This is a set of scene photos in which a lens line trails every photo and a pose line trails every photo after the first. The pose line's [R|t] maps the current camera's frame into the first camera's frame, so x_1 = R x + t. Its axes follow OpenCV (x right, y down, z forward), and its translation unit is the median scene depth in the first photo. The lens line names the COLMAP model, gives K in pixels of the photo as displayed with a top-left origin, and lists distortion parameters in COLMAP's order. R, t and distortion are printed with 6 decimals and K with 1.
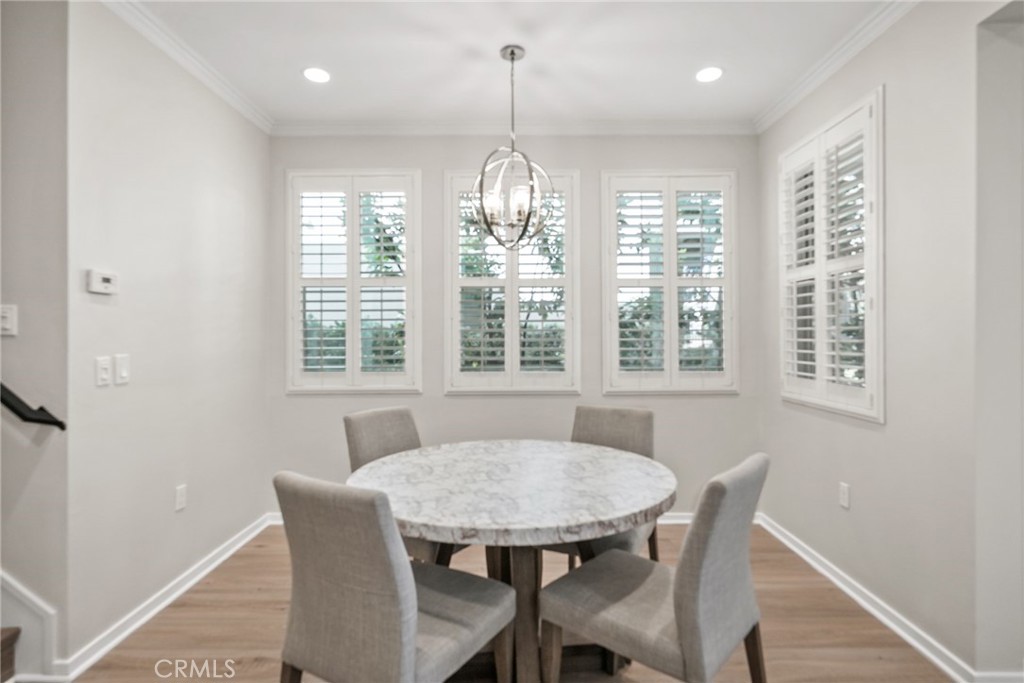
lens RADIAL K [[530.5, 0, 512.0], [0, 530.5, 330.3], [0, 0, 1]] dist [-0.002940, -0.000401]
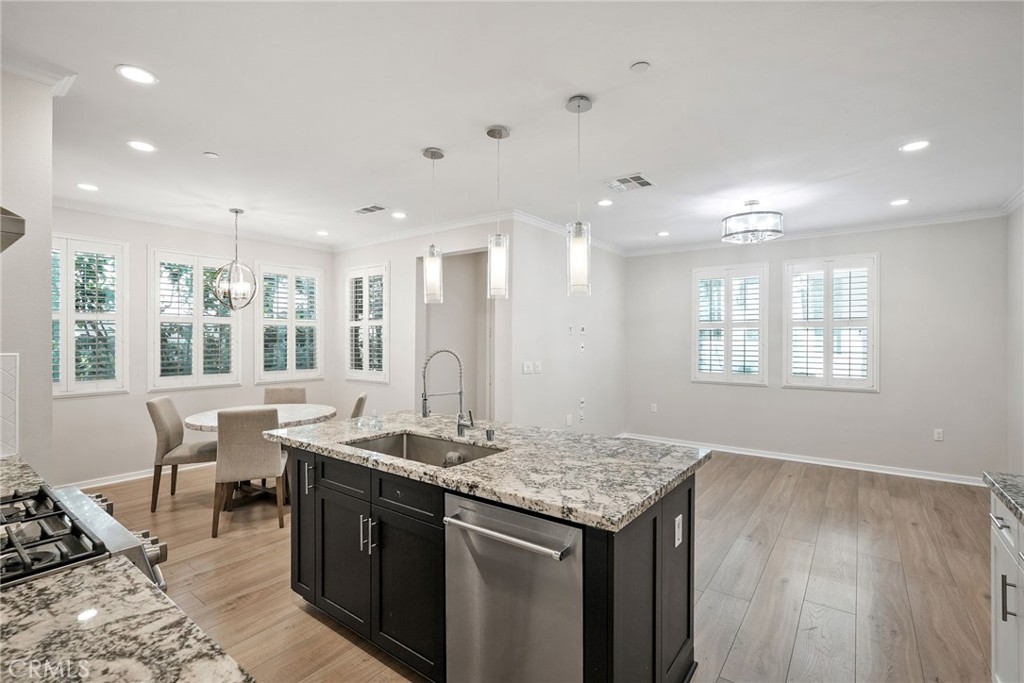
lens RADIAL K [[452.9, 0, 514.1], [0, 452.9, 338.6], [0, 0, 1]] dist [-0.011679, 0.000293]
pose [[0.583693, 0.007229, 0.811943, -0.625567], [-0.009658, 0.999951, -0.001959, -0.045501], [-0.811917, -0.006698, 0.583734, -0.680175]]
